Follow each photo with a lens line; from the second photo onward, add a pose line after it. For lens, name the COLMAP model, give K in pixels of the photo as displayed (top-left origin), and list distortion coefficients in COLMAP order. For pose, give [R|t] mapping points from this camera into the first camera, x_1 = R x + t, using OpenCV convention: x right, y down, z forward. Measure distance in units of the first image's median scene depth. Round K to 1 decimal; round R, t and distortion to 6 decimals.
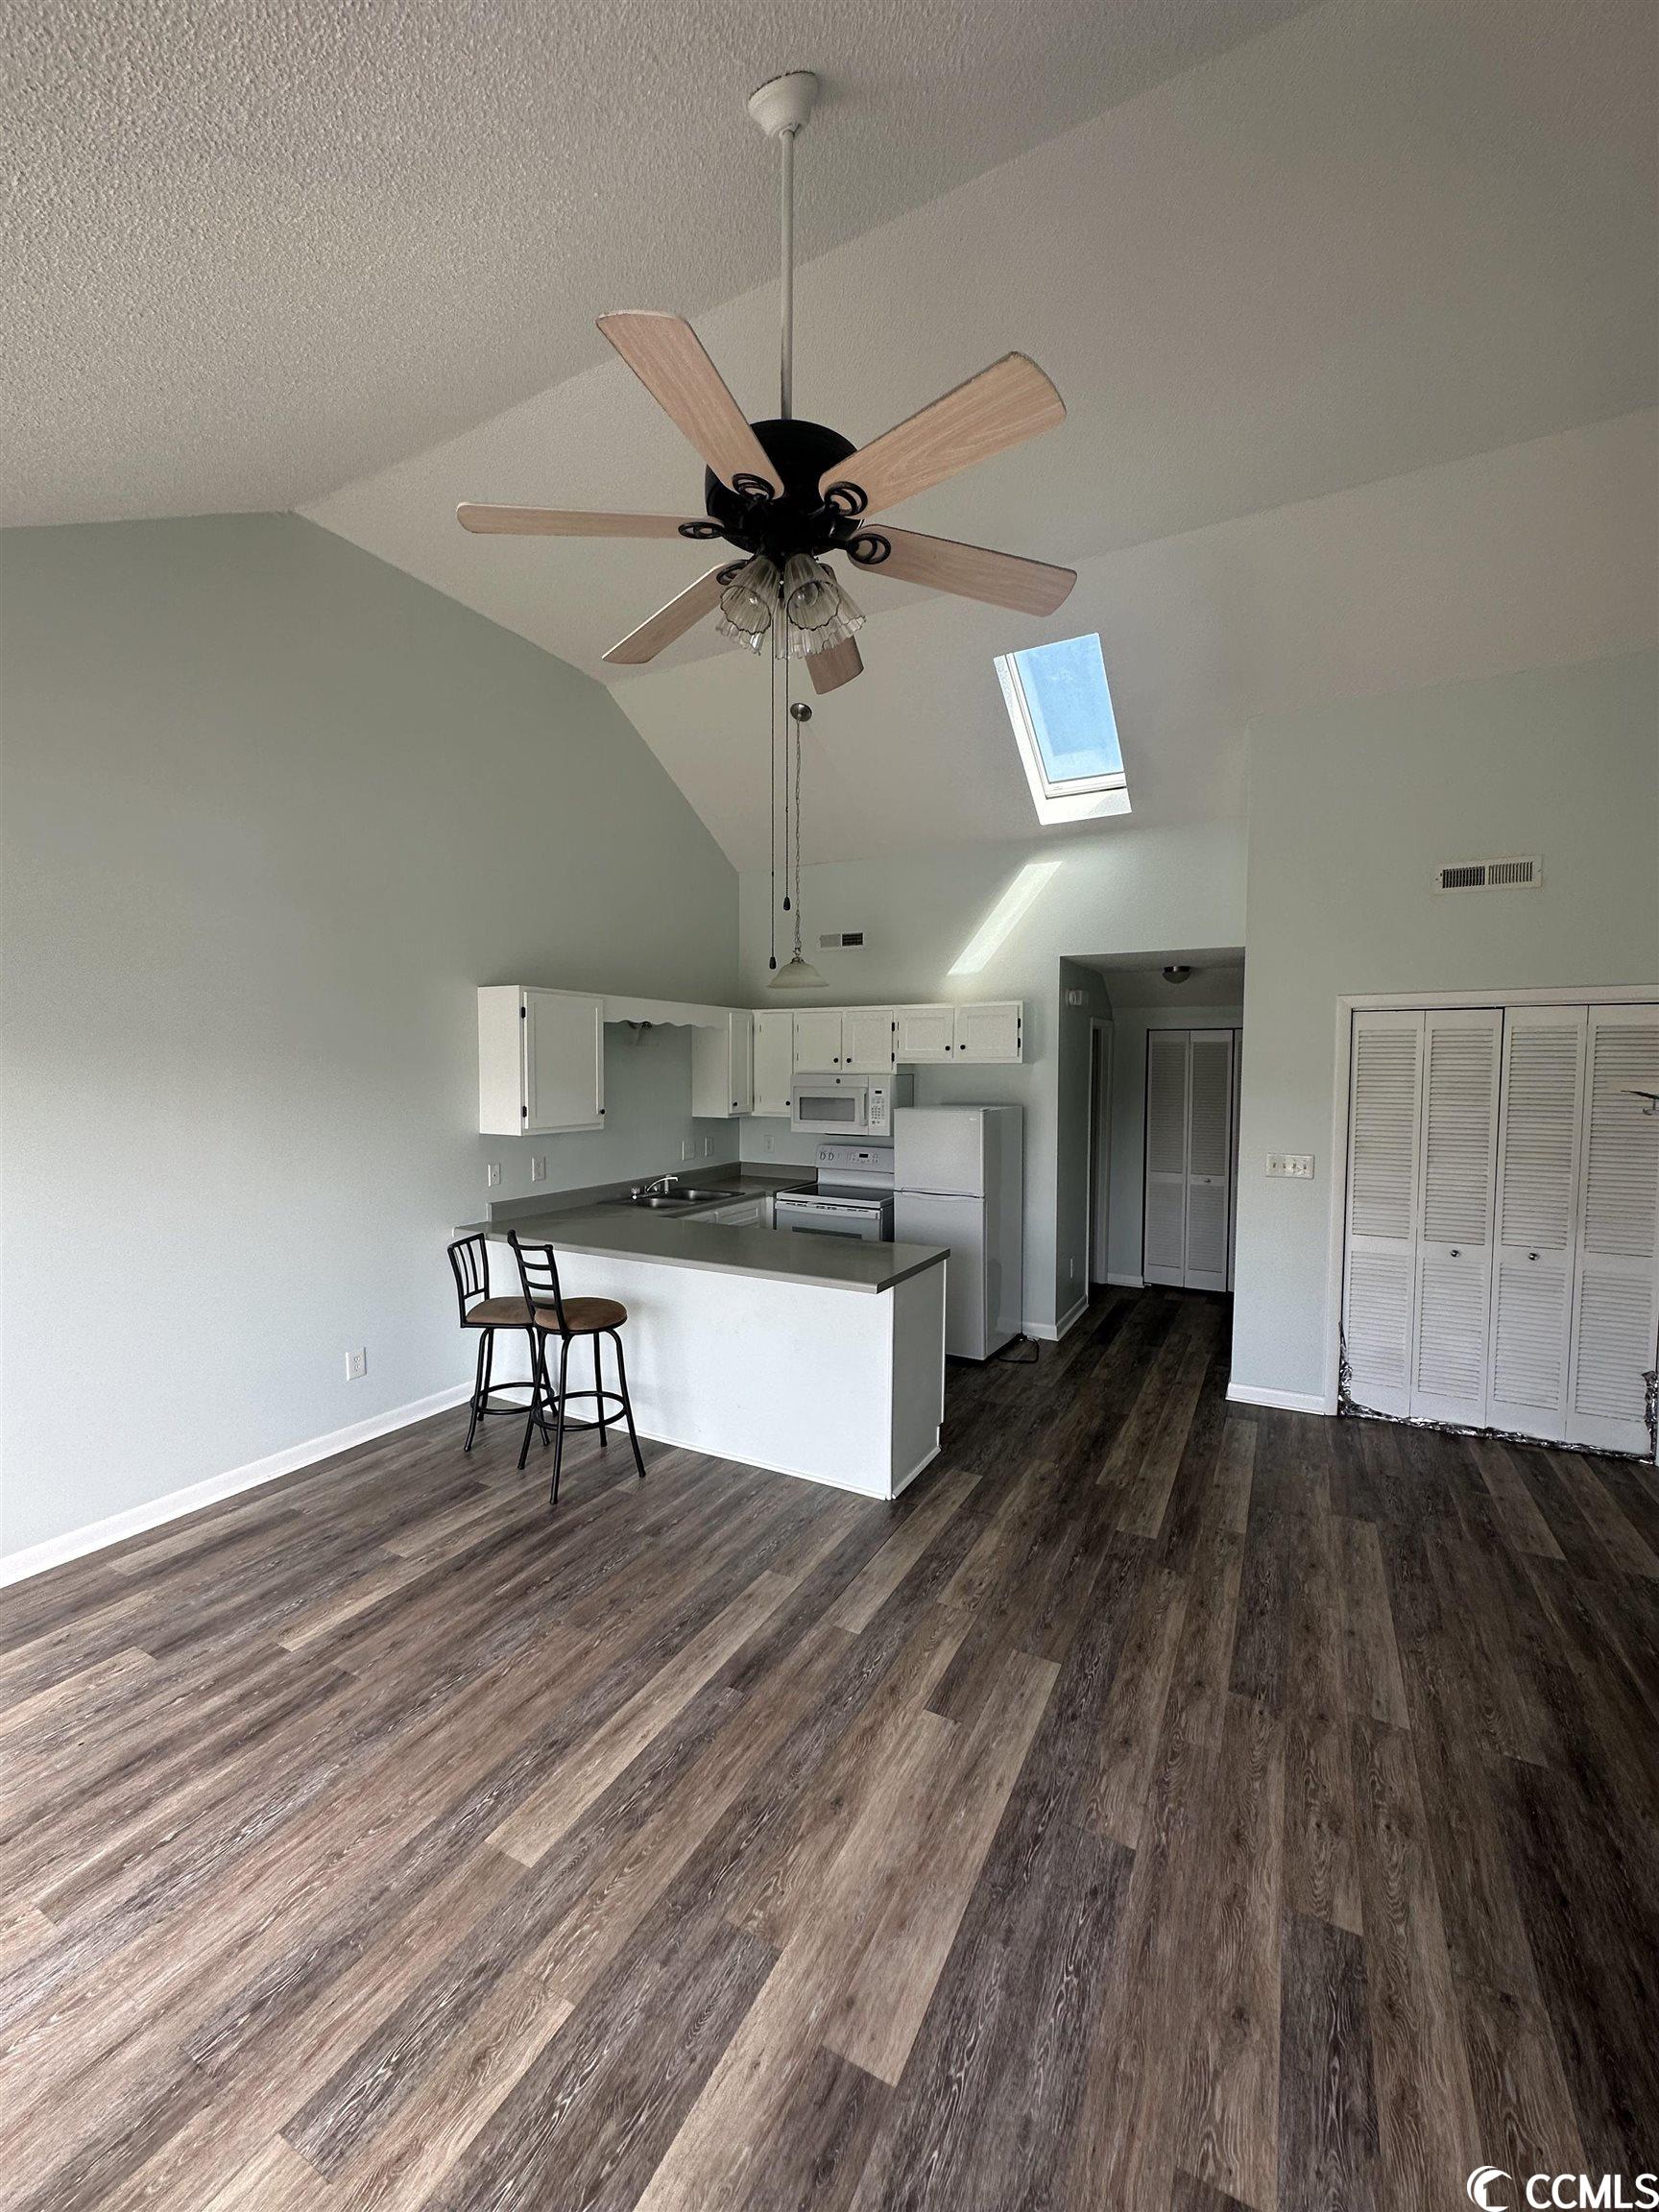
lens RADIAL K [[881.8, 0, 823.5], [0, 881.8, 1107.4], [0, 0, 1]] dist [-0.005441, 0.001003]
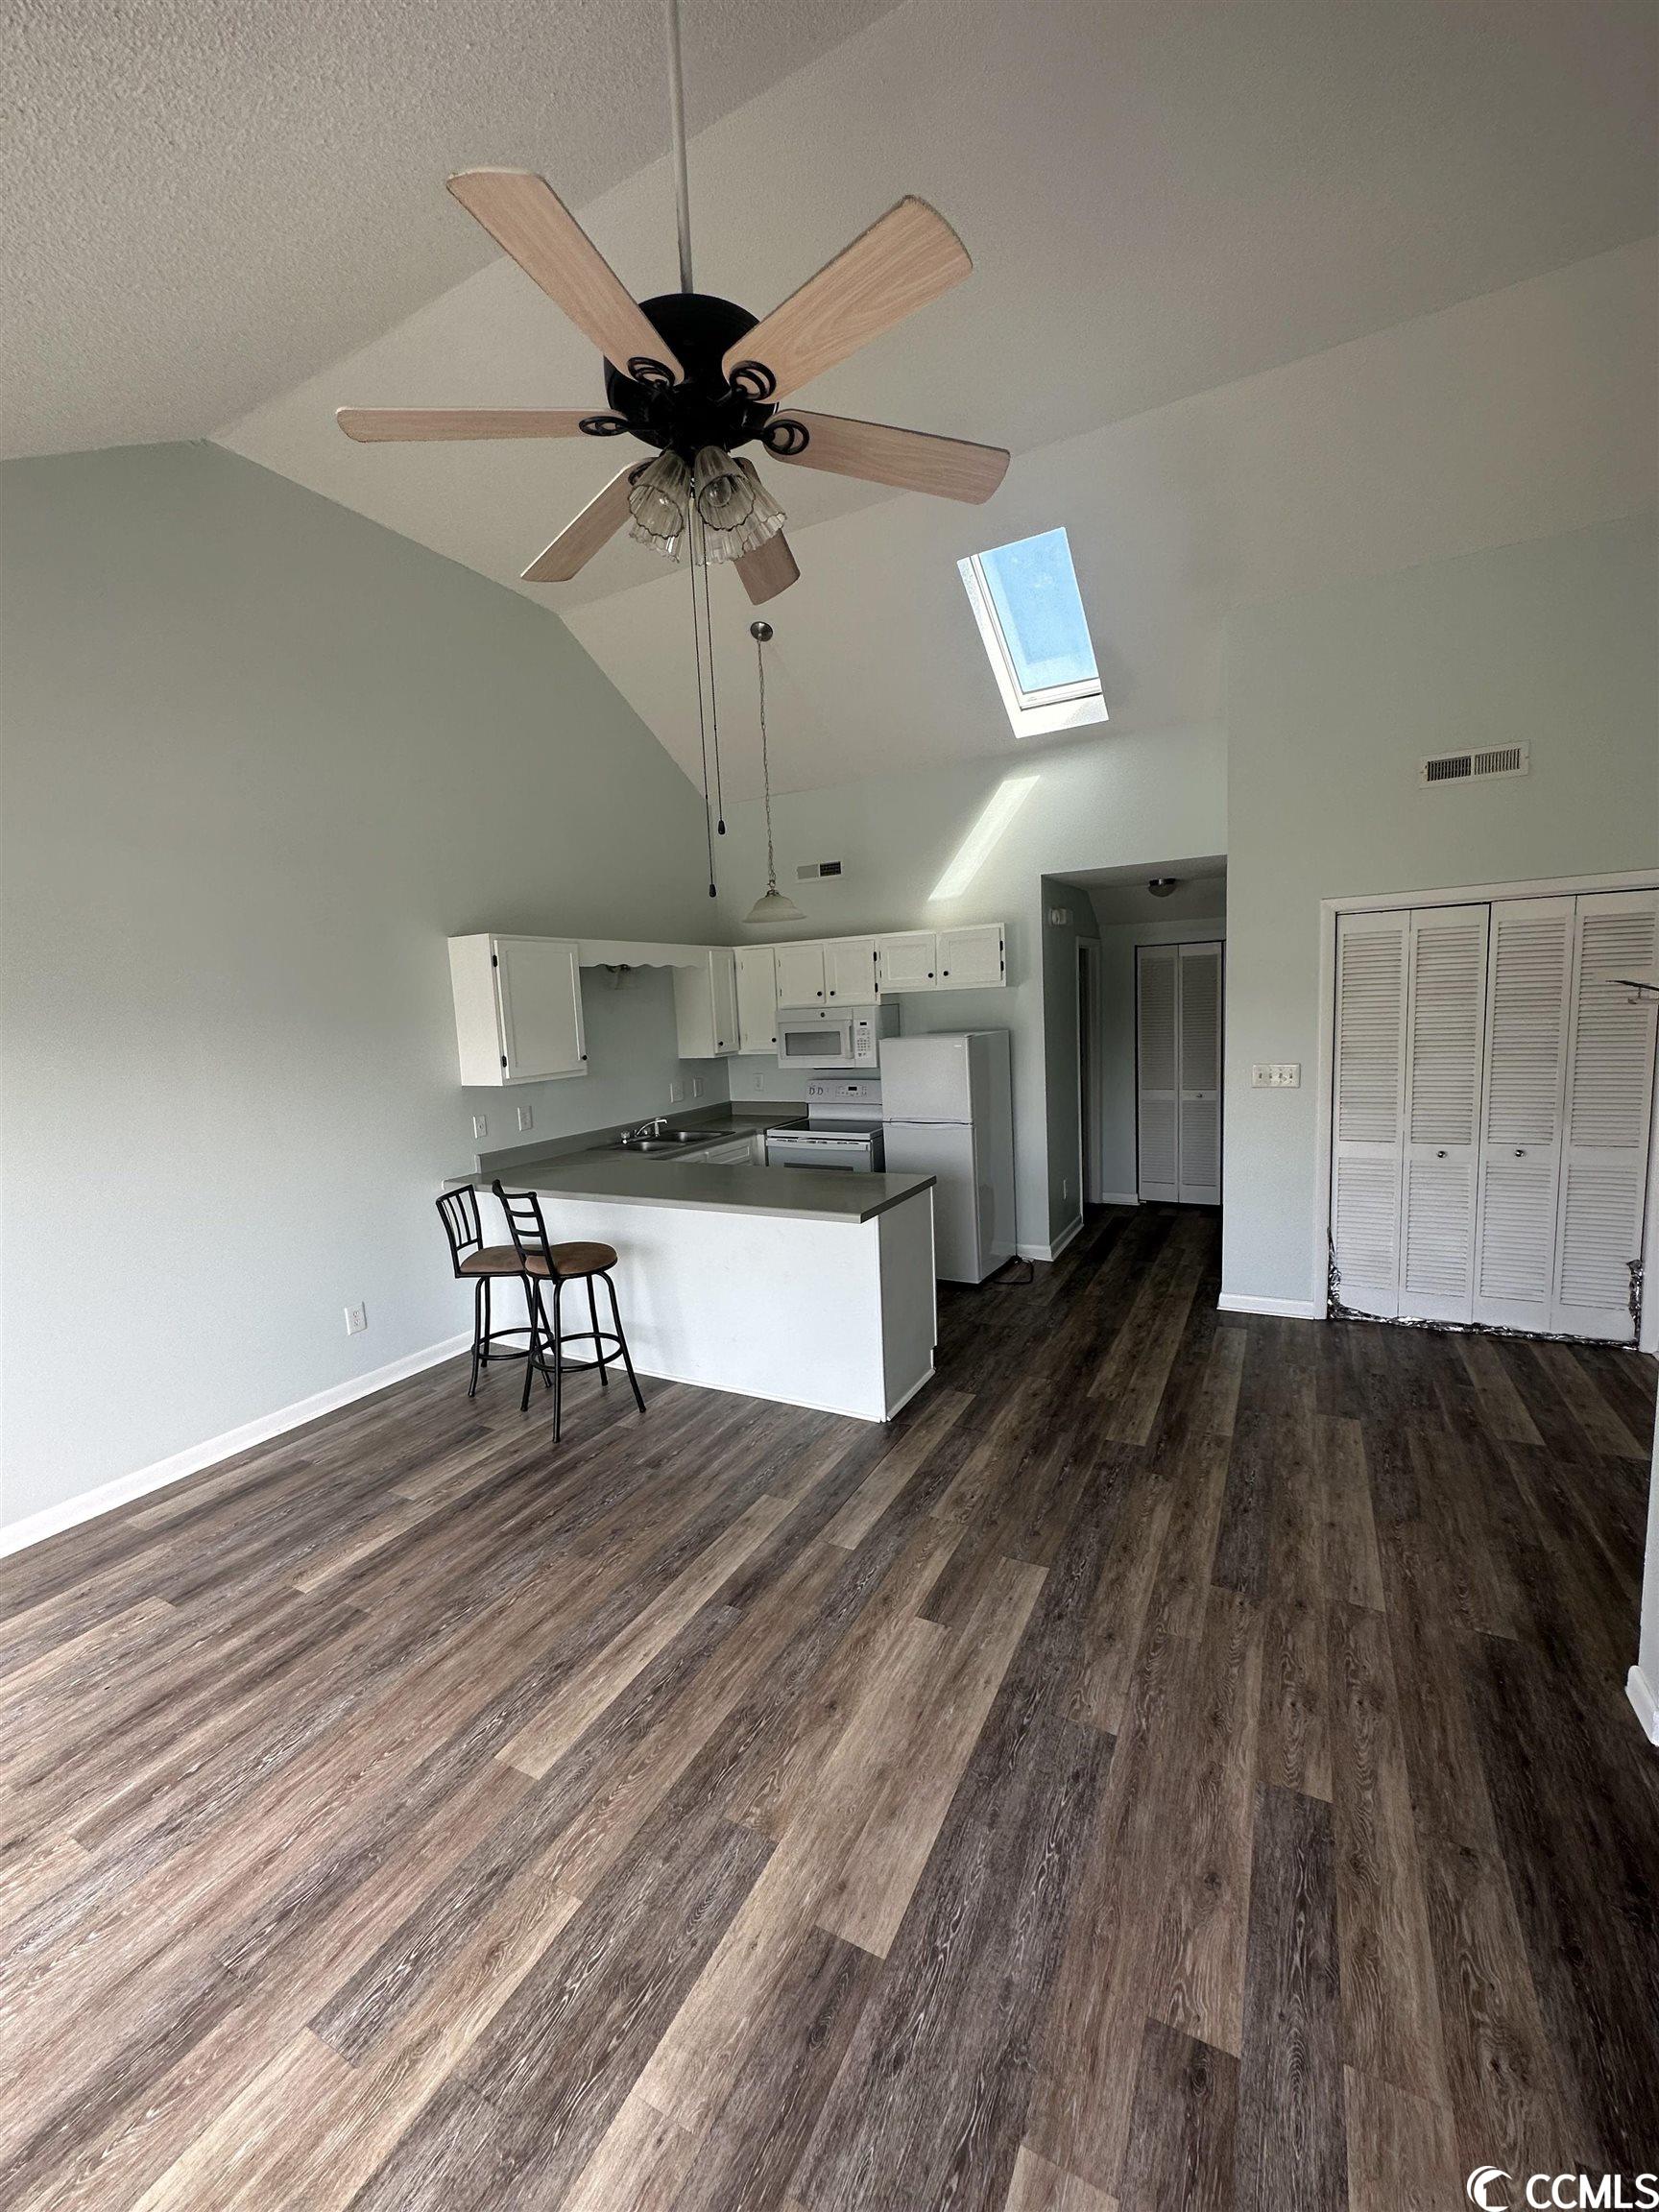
lens RADIAL K [[881.8, 0, 823.5], [0, 881.8, 1107.6], [0, 0, 1]] dist [-0.005441, 0.001003]
pose [[0.998617, -0.052349, -0.004845, 0.028626], [0.052561, 0.996060, 0.071423, 0.005788], [0.001087, -0.071579, 0.997434, 0.006836]]
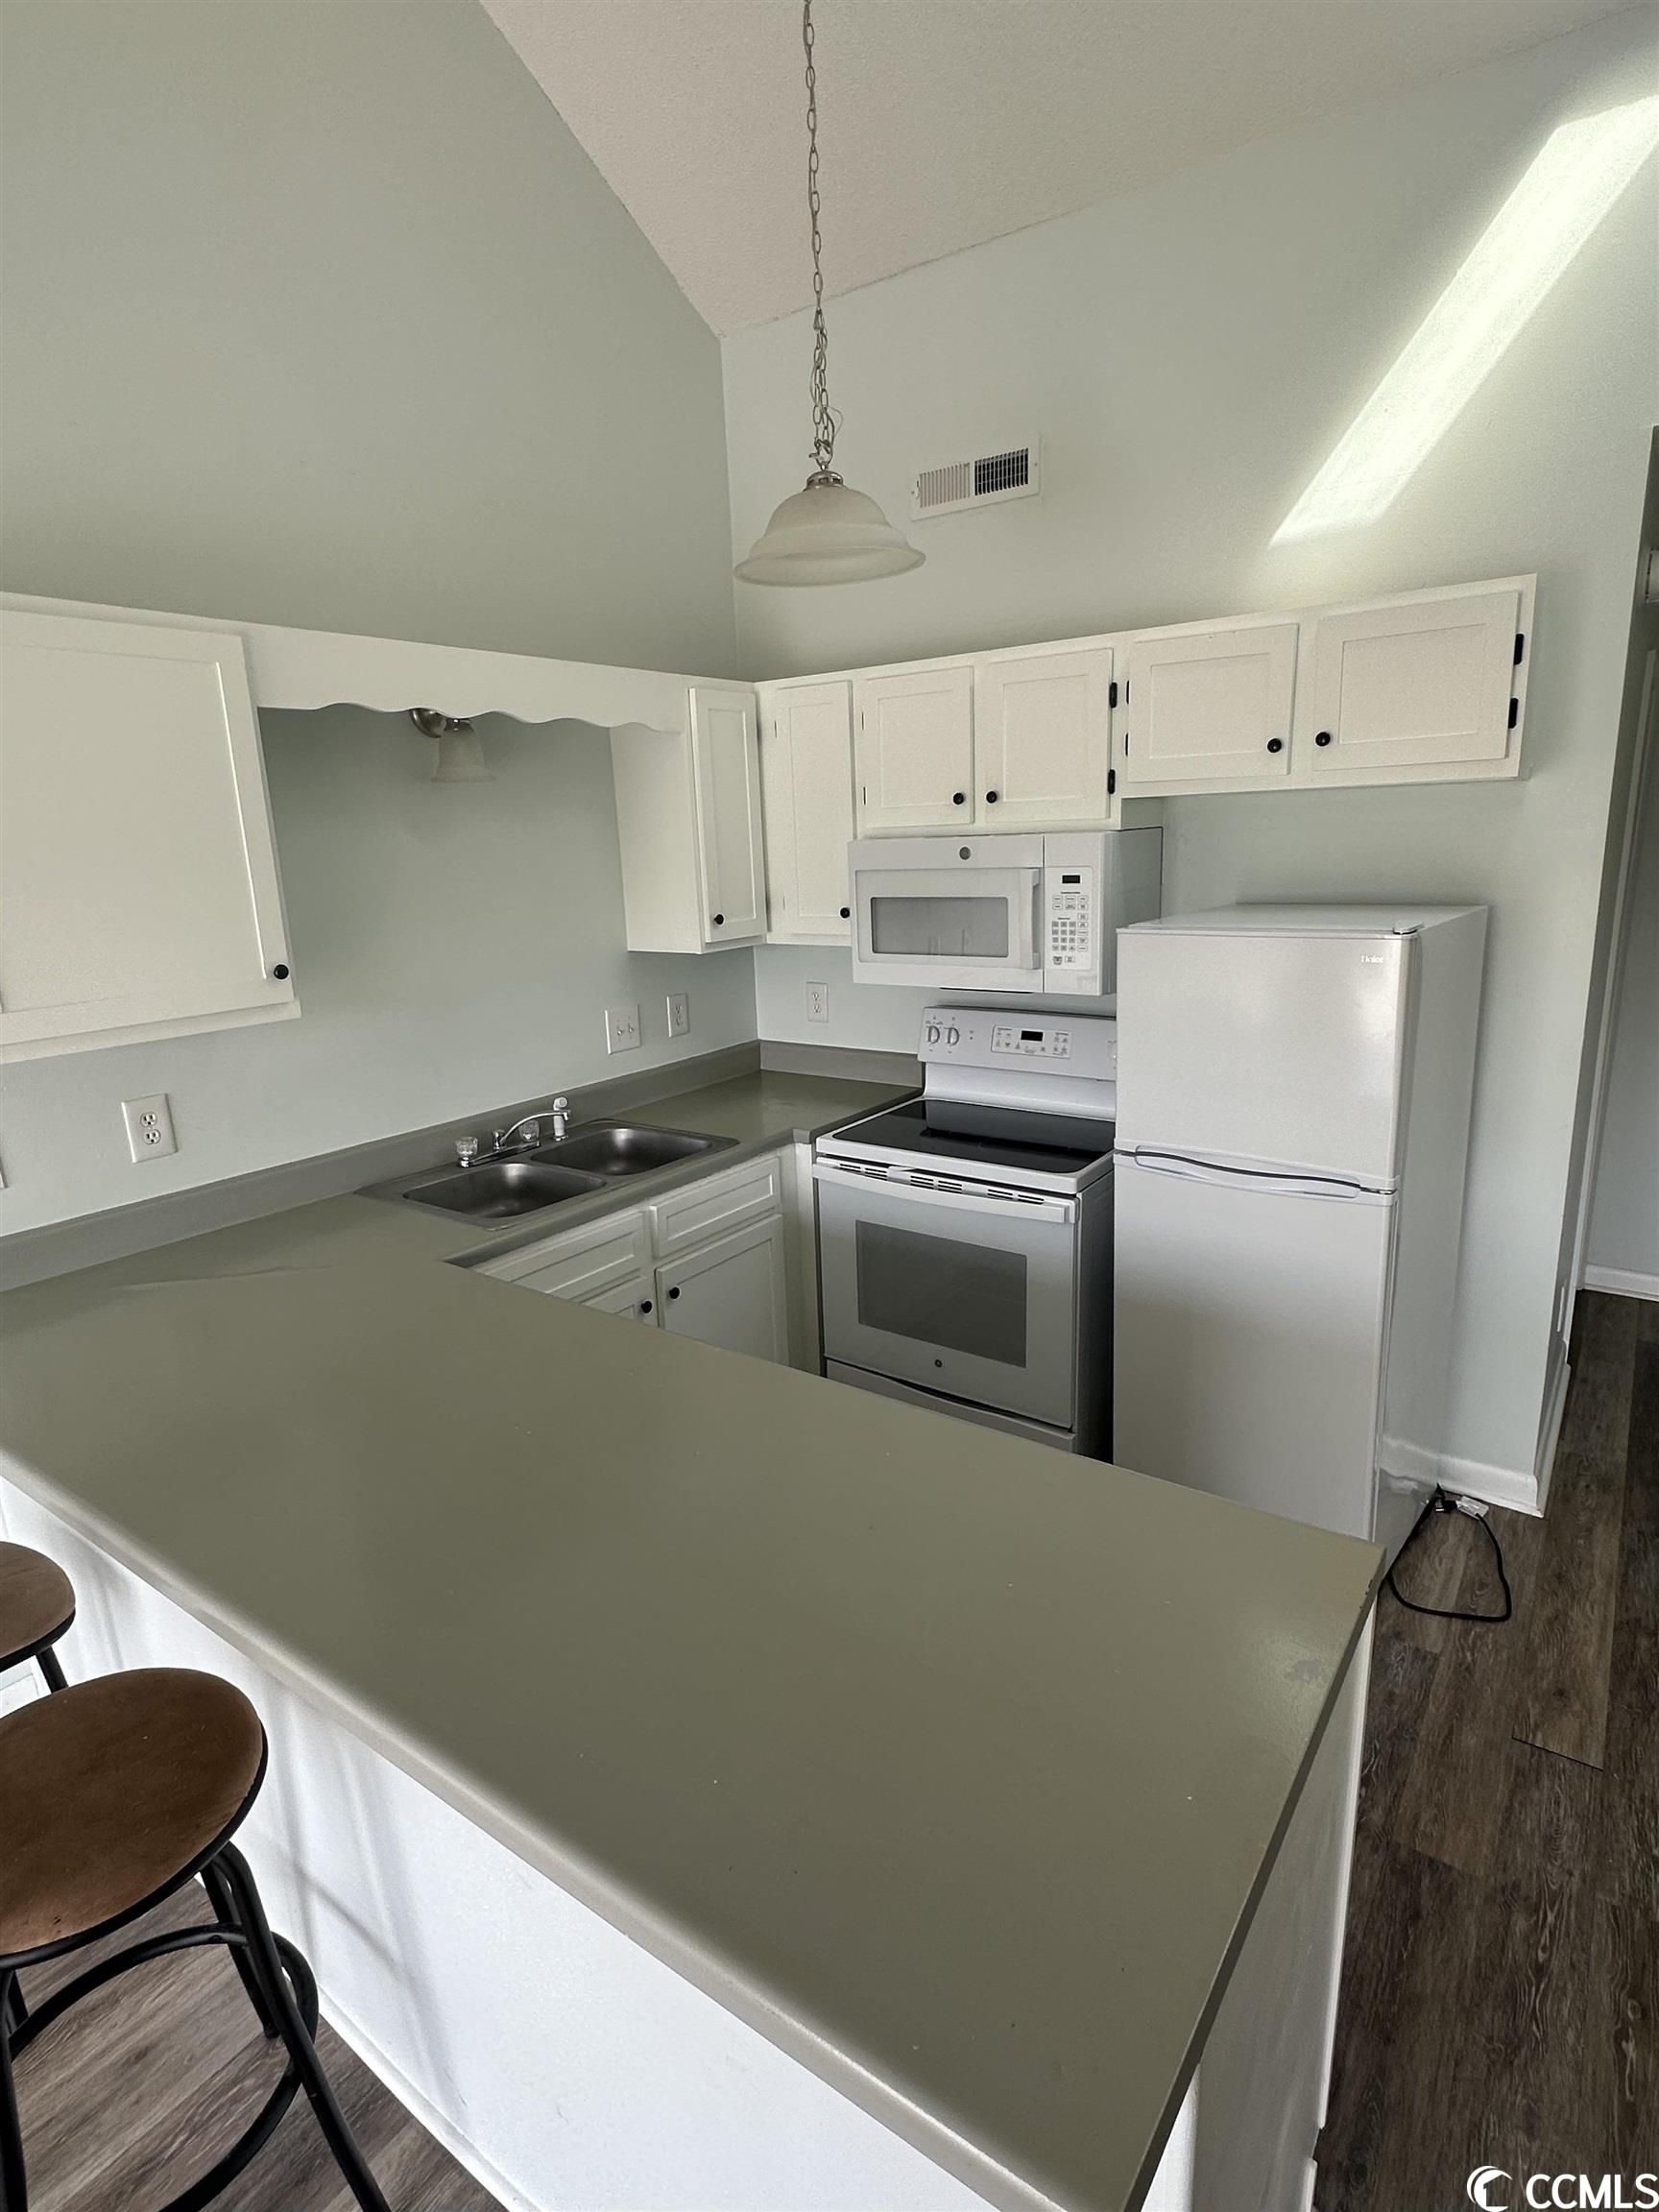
lens RADIAL K [[1145.3, 0, 827.2], [0, 1145.3, 1096.4], [0, 0, 1]] dist [0.002628, -0.000656]
pose [[0.990987, -0.010841, -0.133515, 0.038094], [0.035013, 0.983033, 0.180057, -0.029705], [0.129298, -0.183109, 0.974553, 0.812570]]
